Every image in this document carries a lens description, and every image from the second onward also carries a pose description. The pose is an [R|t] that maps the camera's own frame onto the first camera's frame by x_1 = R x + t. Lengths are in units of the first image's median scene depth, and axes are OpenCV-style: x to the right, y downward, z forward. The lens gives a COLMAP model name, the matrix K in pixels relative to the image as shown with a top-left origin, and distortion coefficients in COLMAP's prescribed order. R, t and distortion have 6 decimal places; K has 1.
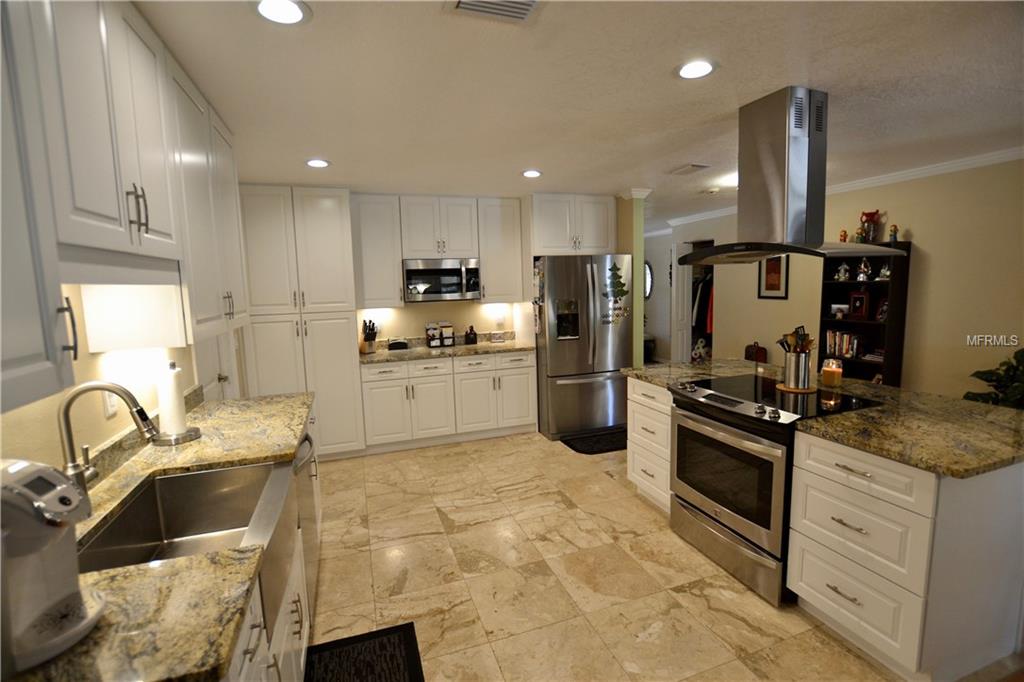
lens RADIAL K [[457.3, 0, 507.0], [0, 457.3, 339.0], [0, 0, 1]] dist [-0.024237, 0.004971]
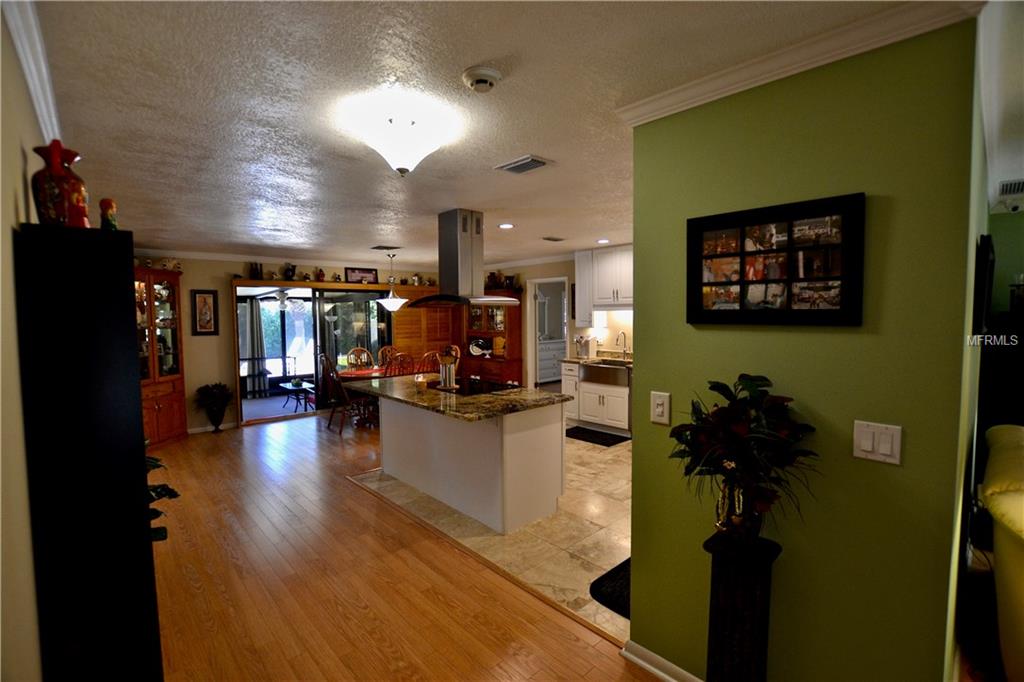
lens RADIAL K [[457.3, 0, 506.7], [0, 457.3, 338.1], [0, 0, 1]] dist [-0.024237, 0.004971]
pose [[-0.914407, 0.064197, -0.399673, 0.858875], [-0.006880, 0.984737, 0.173913, -0.268764], [0.404738, 0.161777, -0.900009, 1.985701]]
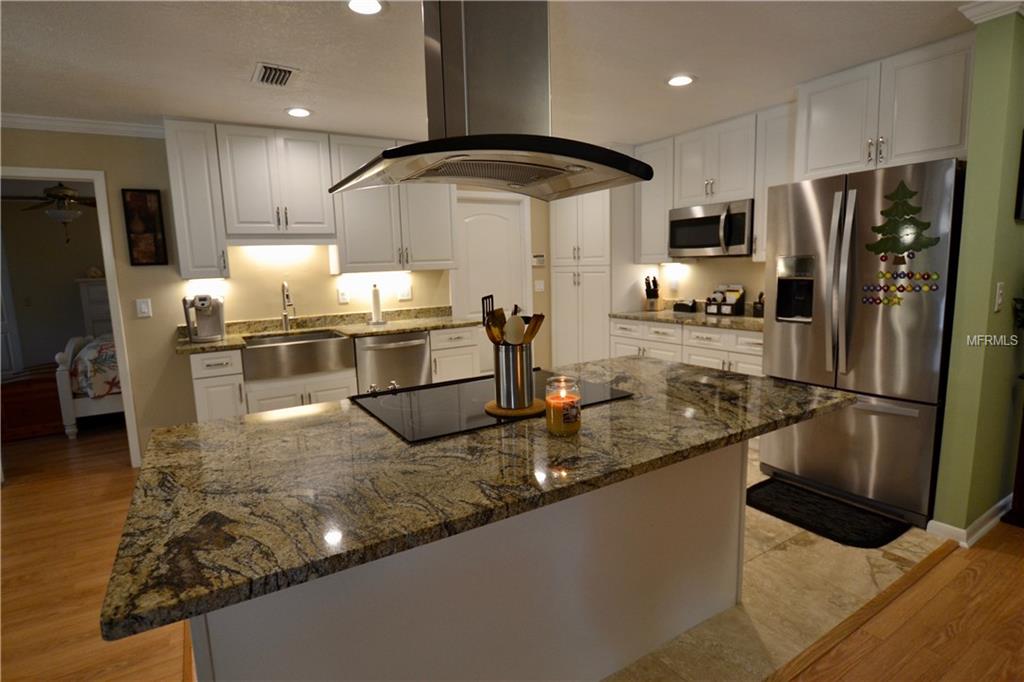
lens RADIAL K [[510.4, 0, 507.7], [0, 510.4, 341.6], [0, 0, 1]] dist [-0.020407, -0.000061]
pose [[0.221290, 0.165629, -0.961040, 0.990098], [-0.092212, 0.984610, 0.148458, -0.054117], [0.970839, 0.055767, 0.233157, 0.667251]]
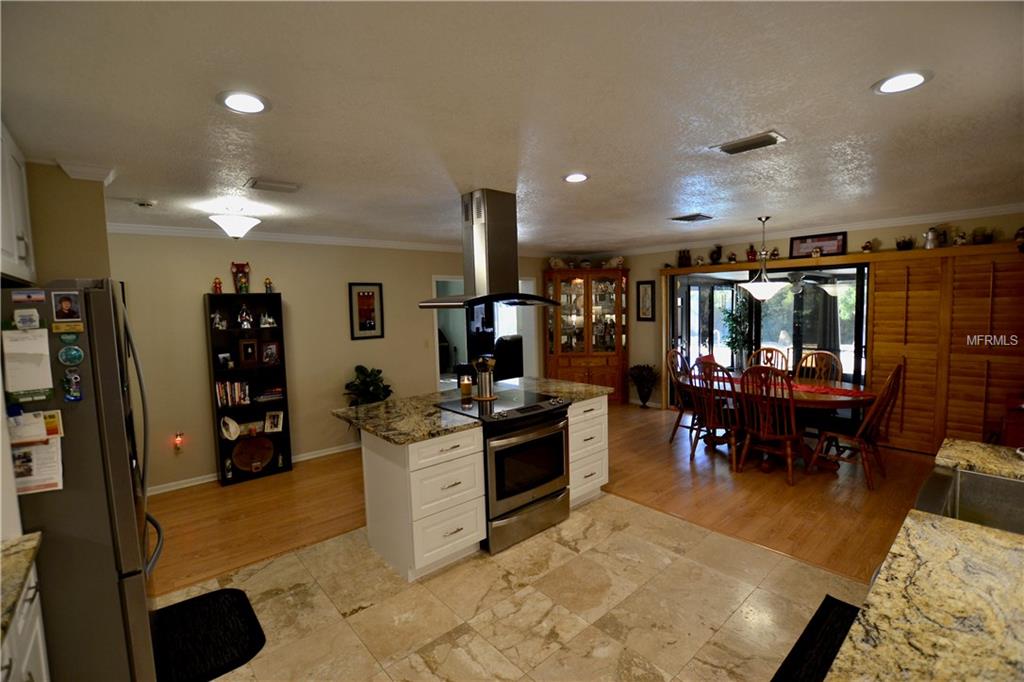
lens RADIAL K [[457.3, 0, 509.7], [0, 457.3, 338.8], [0, 0, 1]] dist [-0.024237, 0.004971]
pose [[-0.380200, -0.031349, 0.924373, -0.557271], [0.148238, 0.984440, 0.094357, -0.155212], [-0.912948, 0.172902, -0.369637, 1.139279]]
